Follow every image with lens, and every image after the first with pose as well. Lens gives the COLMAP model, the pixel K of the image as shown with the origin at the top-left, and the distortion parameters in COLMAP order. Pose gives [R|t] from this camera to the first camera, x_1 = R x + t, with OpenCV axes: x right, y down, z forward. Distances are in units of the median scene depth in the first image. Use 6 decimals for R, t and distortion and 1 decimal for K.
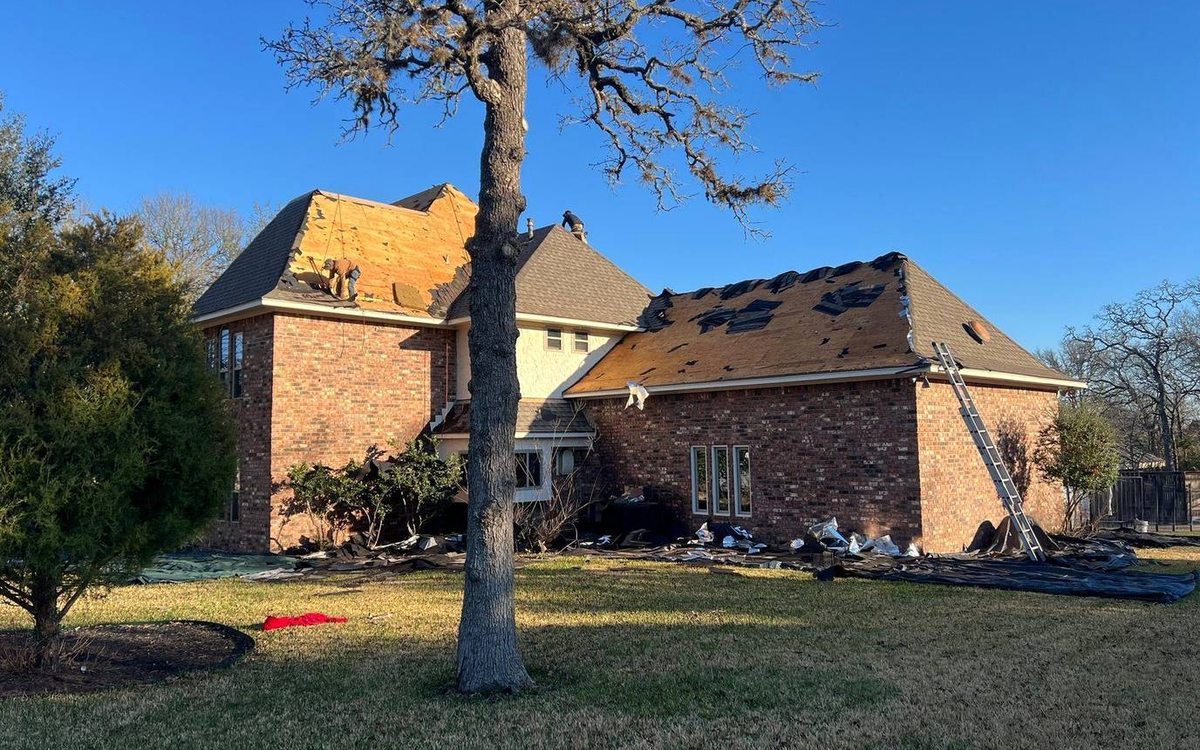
lens RADIAL K [[943.2, 0, 596.1], [0, 943.2, 388.6], [0, 0, 1]] dist [-0.001217, 0.000253]
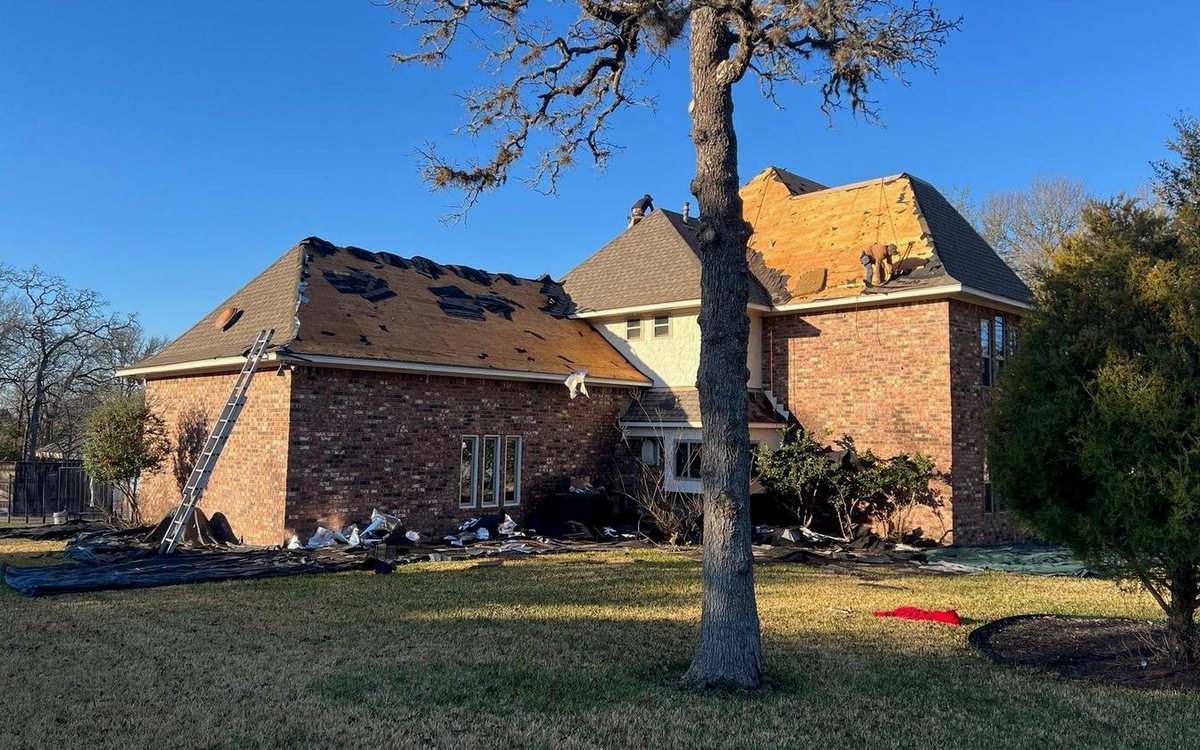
lens RADIAL K [[943.2, 0, 596.1], [0, 943.2, 388.6], [0, 0, 1]] dist [-0.001217, 0.000253]
pose [[-0.003139, -0.058218, -0.998299, 0.994643], [0.068782, 0.995927, -0.058296, 0.068784], [0.997627, -0.068848, 0.000878, 0.997316]]
